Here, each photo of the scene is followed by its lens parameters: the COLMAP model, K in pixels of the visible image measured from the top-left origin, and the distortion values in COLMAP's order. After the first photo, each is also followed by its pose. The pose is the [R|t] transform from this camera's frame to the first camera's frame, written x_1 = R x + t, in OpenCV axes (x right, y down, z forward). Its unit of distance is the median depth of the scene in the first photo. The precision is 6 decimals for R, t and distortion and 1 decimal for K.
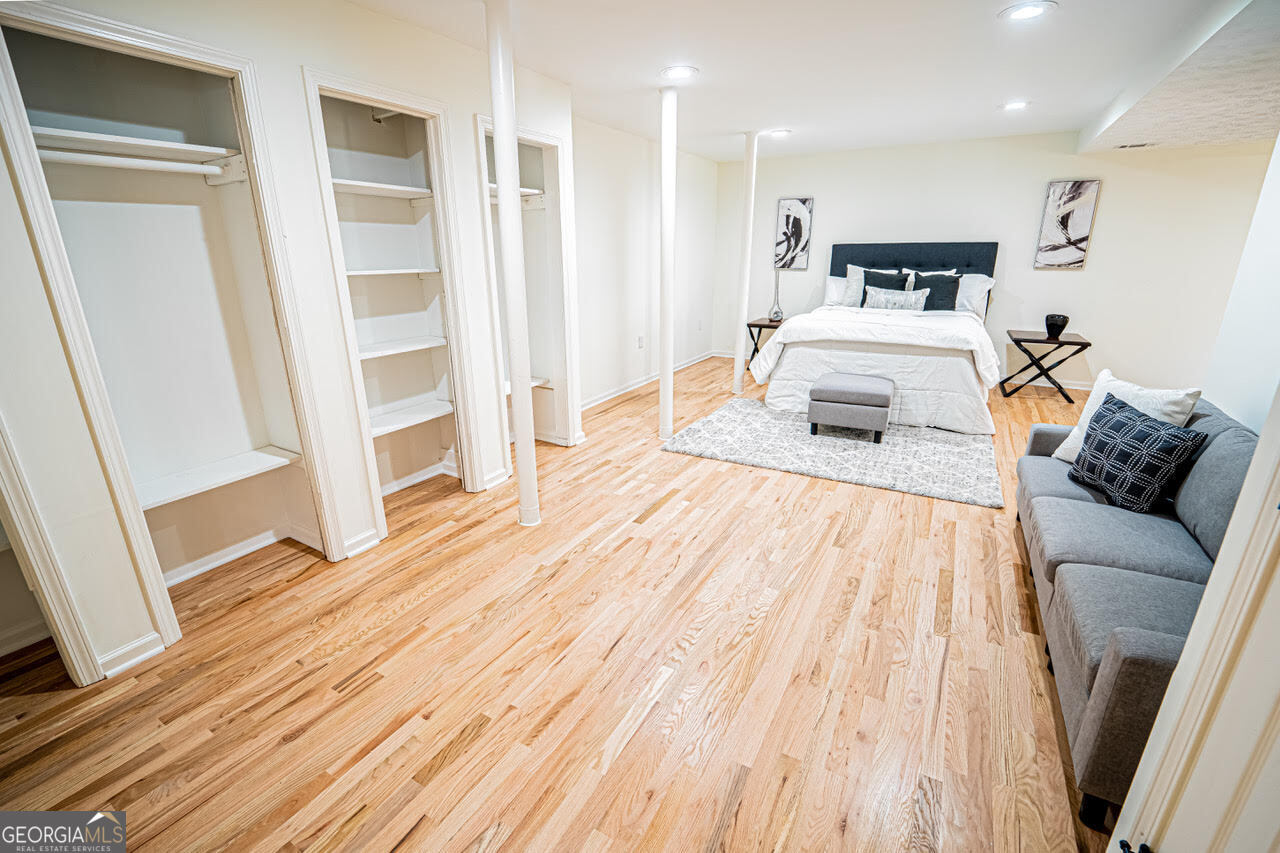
lens RADIAL K [[531.1, 0, 633.2], [0, 531.1, 422.0], [0, 0, 1]] dist [-0.019936, -0.000153]
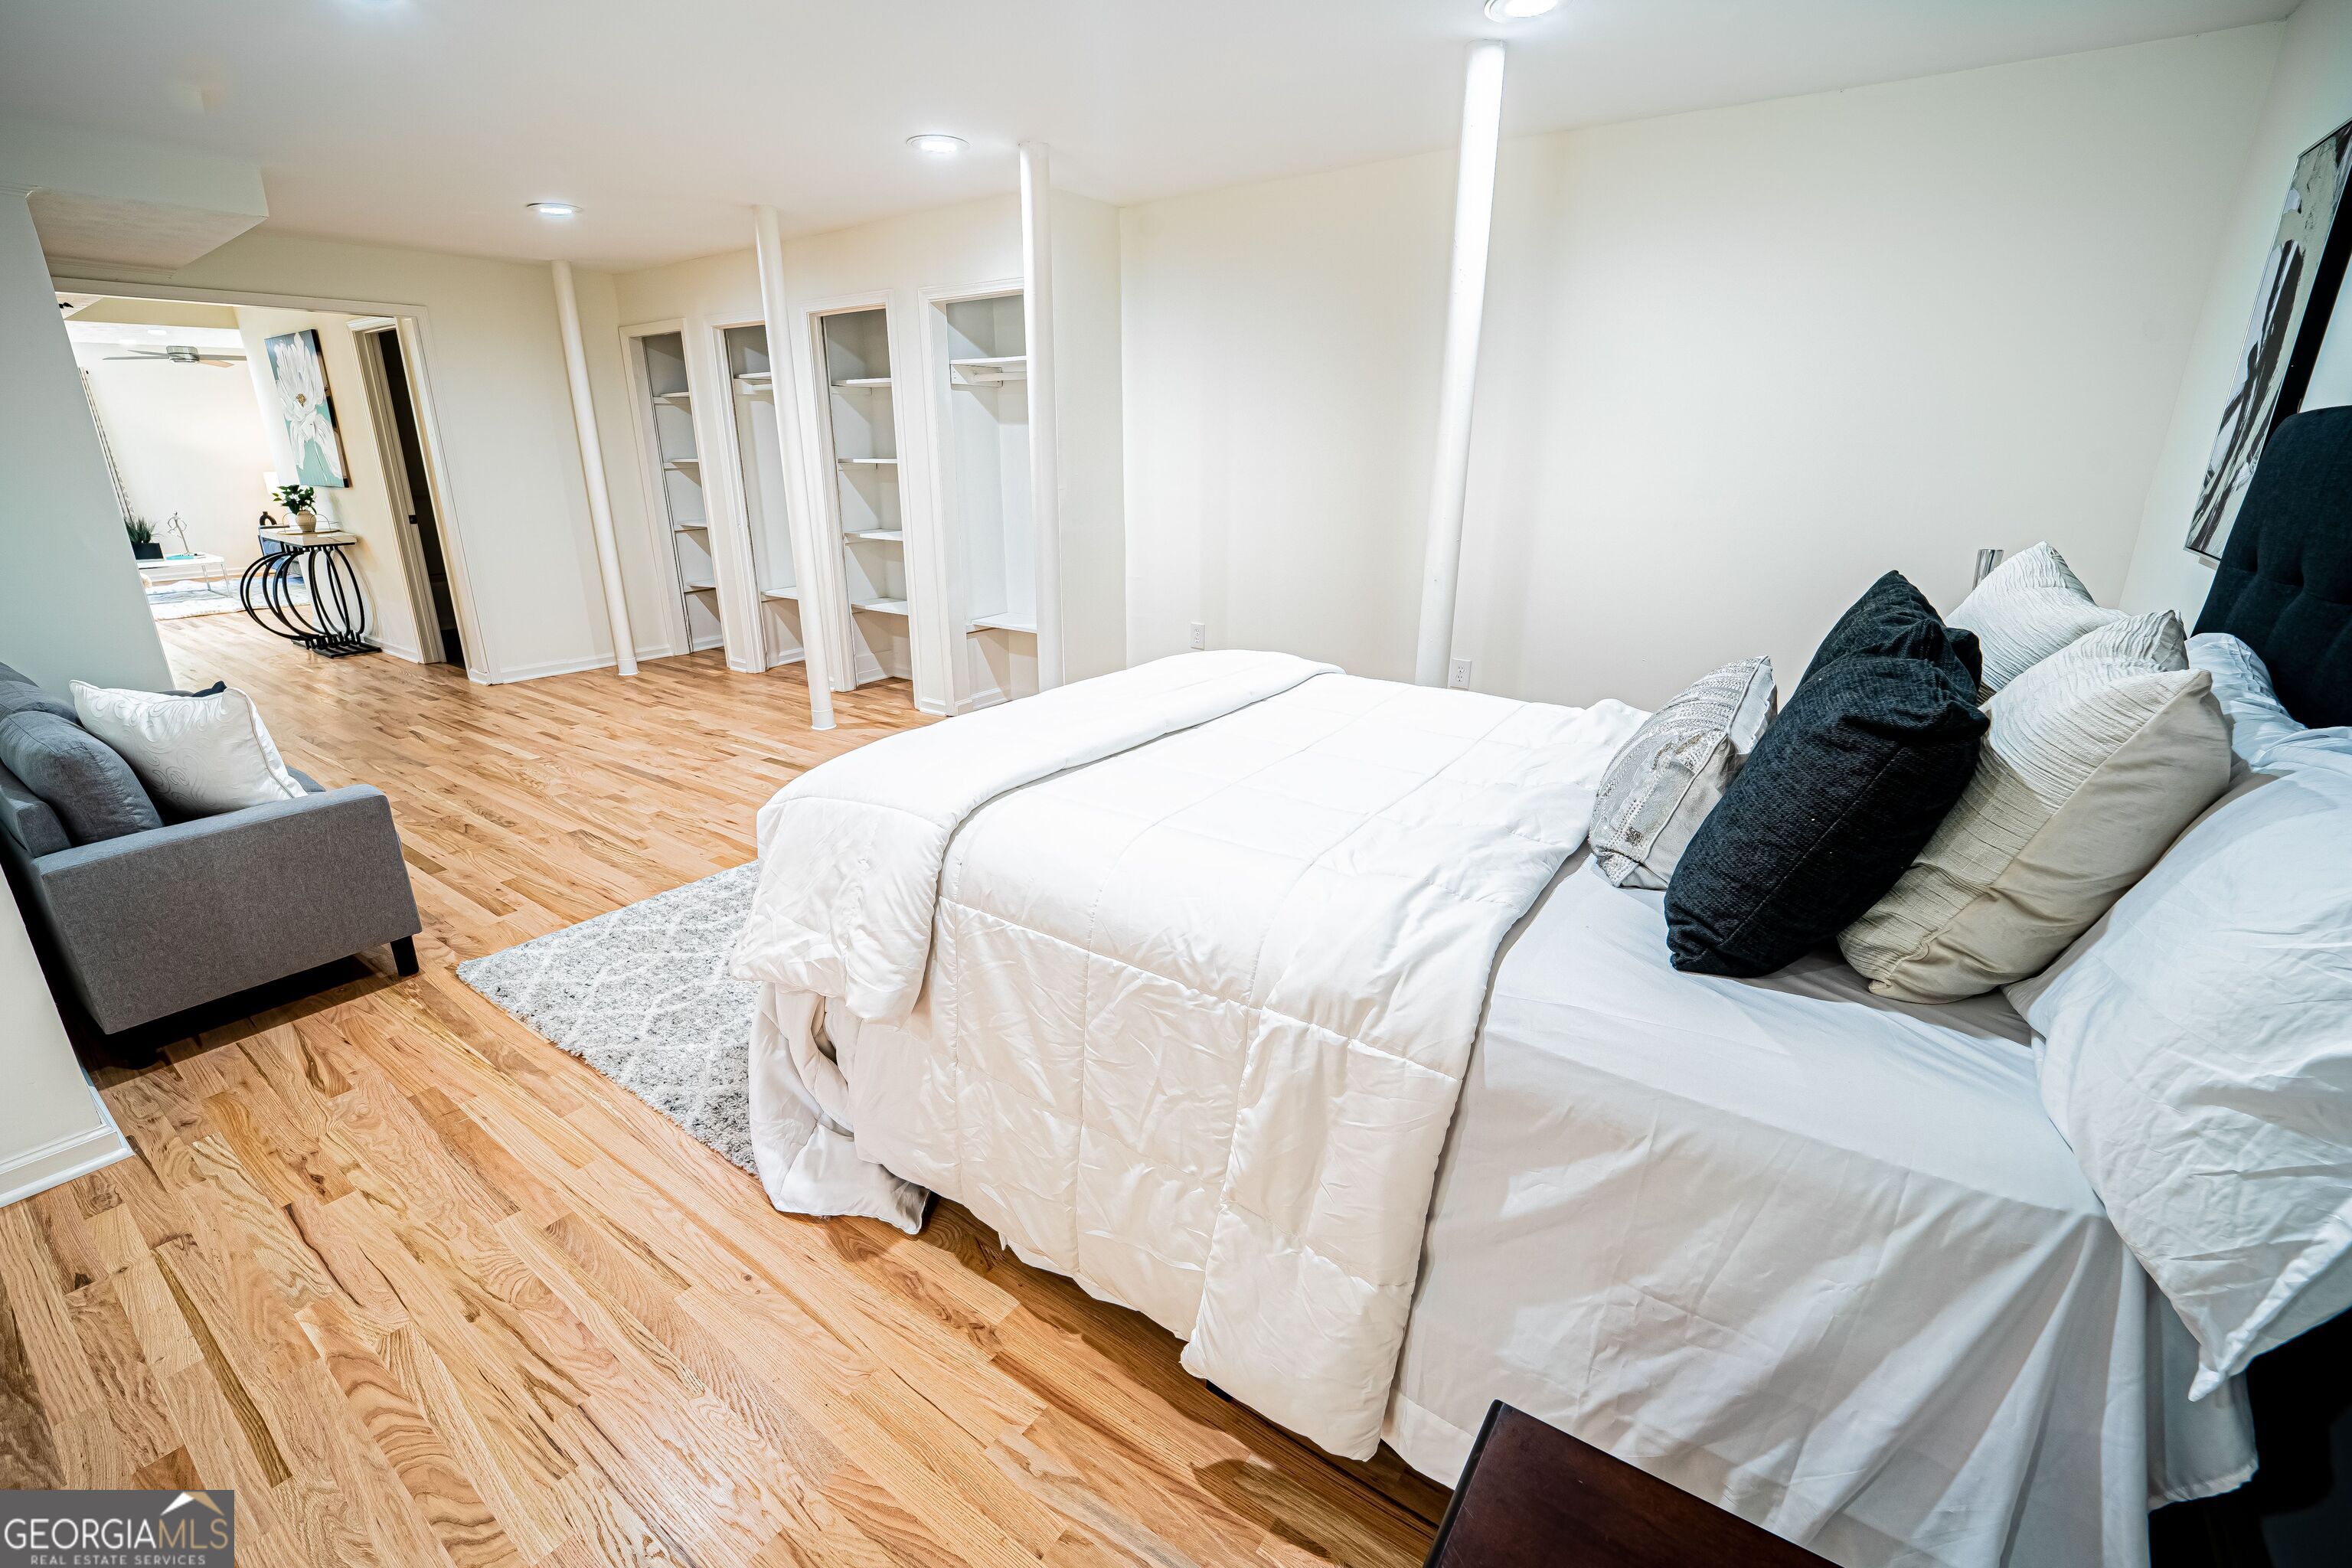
lens RADIAL K [[975.8, 0, 1163.5], [0, 975.8, 775.7], [0, 0, 1]] dist [-0.019936, -0.000153]
pose [[-0.062112, 0.333753, -0.940612, 0.912490], [-0.301003, 0.892287, 0.336483, -0.320485], [0.951598, 0.304027, 0.045039, 0.960396]]
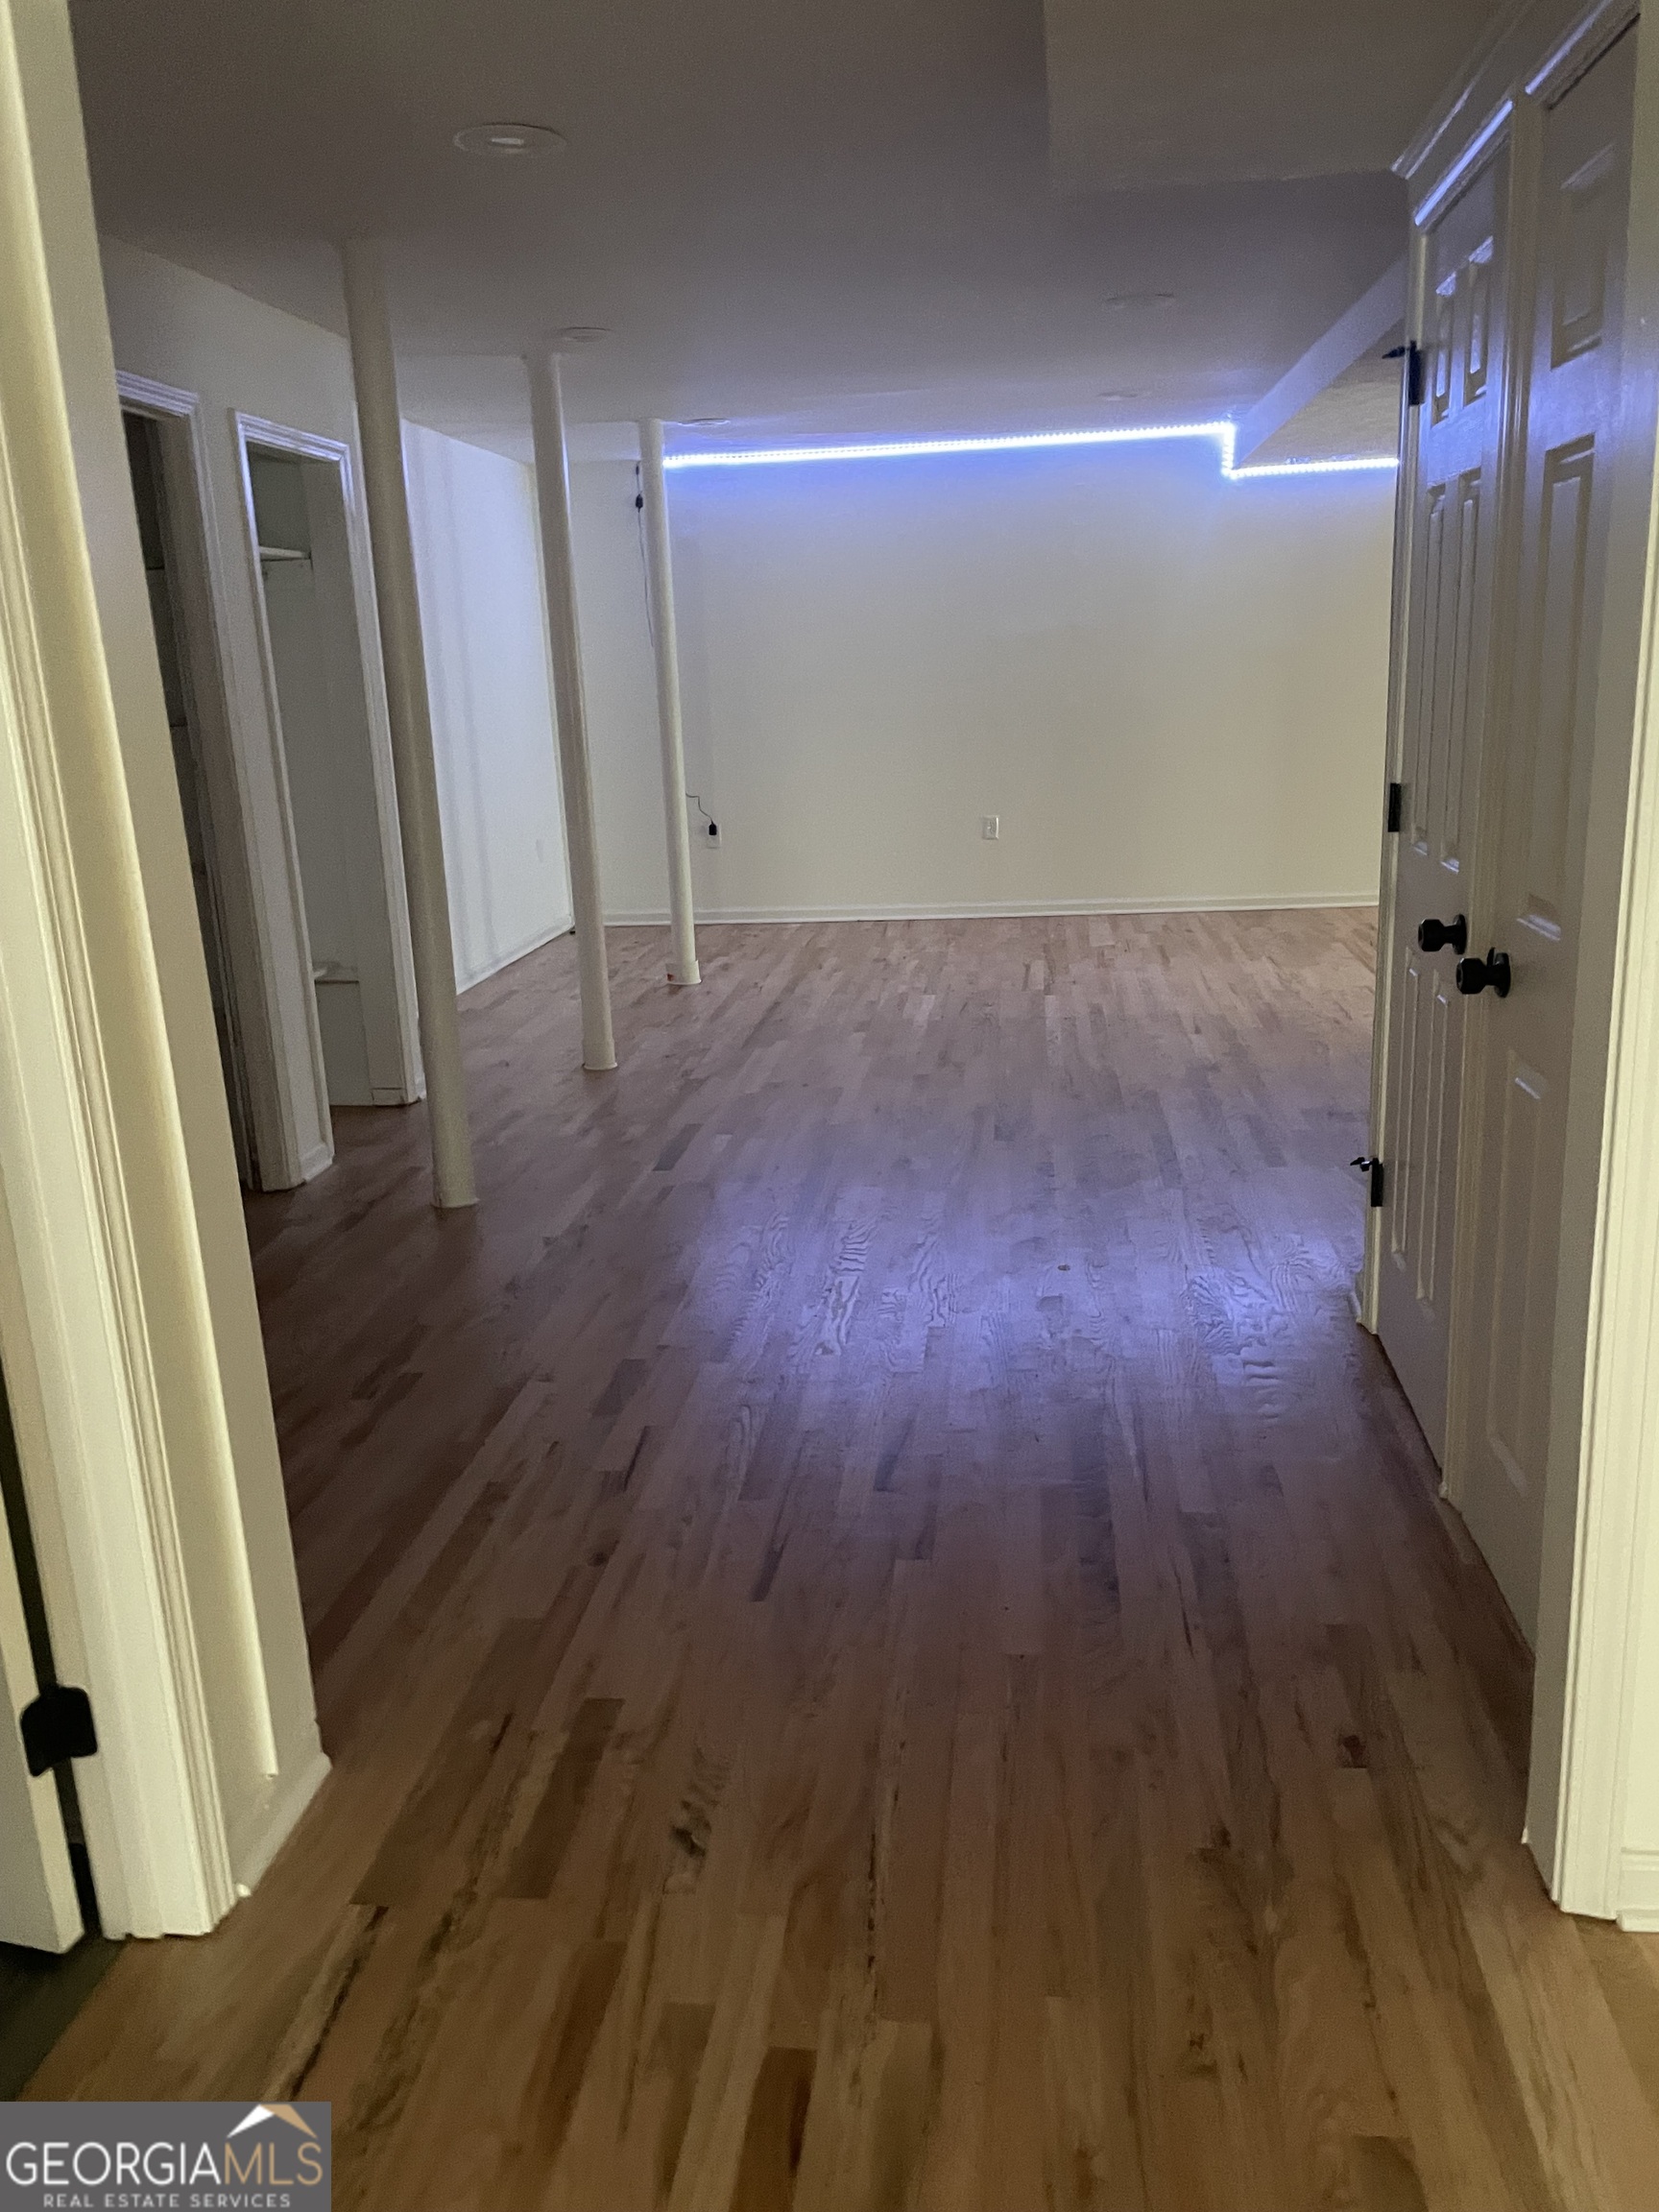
lens RADIAL K [[1634.3, 0, 829.5], [0, 1634.3, 1106.0], [0, 0, 1]] dist [0.060378, -0.001276]
pose [[0.909713, -0.130449, 0.394214, -0.297626], [0.152516, 0.987984, -0.025023, 0.118154], [-0.386213, 0.082887, 0.918678, -0.369587]]
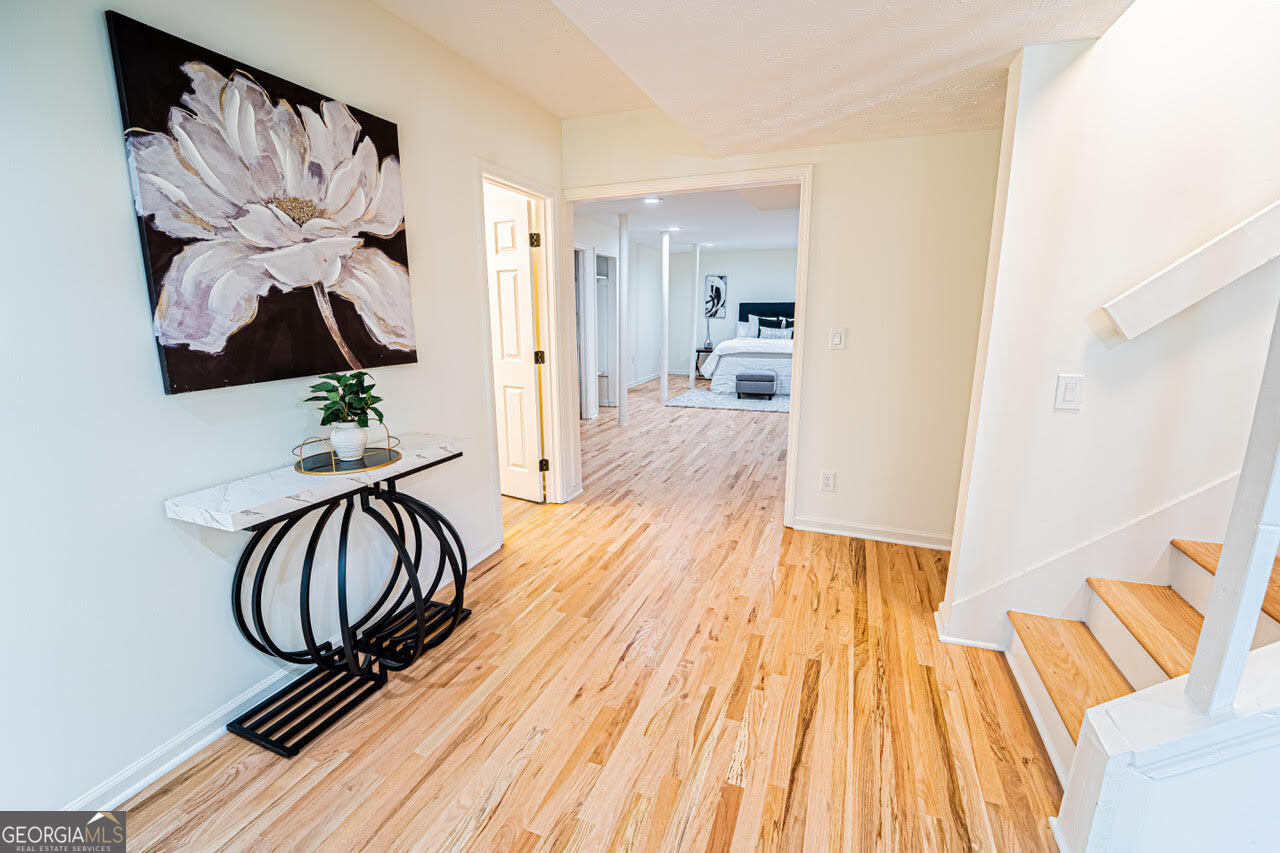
lens RADIAL K [[531.1, 0, 633.2], [0, 531.1, 422.0], [0, 0, 1]] dist [-0.019936, -0.000153]
pose [[0.985772, -0.029144, 0.165544, -0.325808], [0.045096, 0.994604, -0.093432, 0.242078], [-0.161928, 0.099568, 0.981767, -0.746282]]
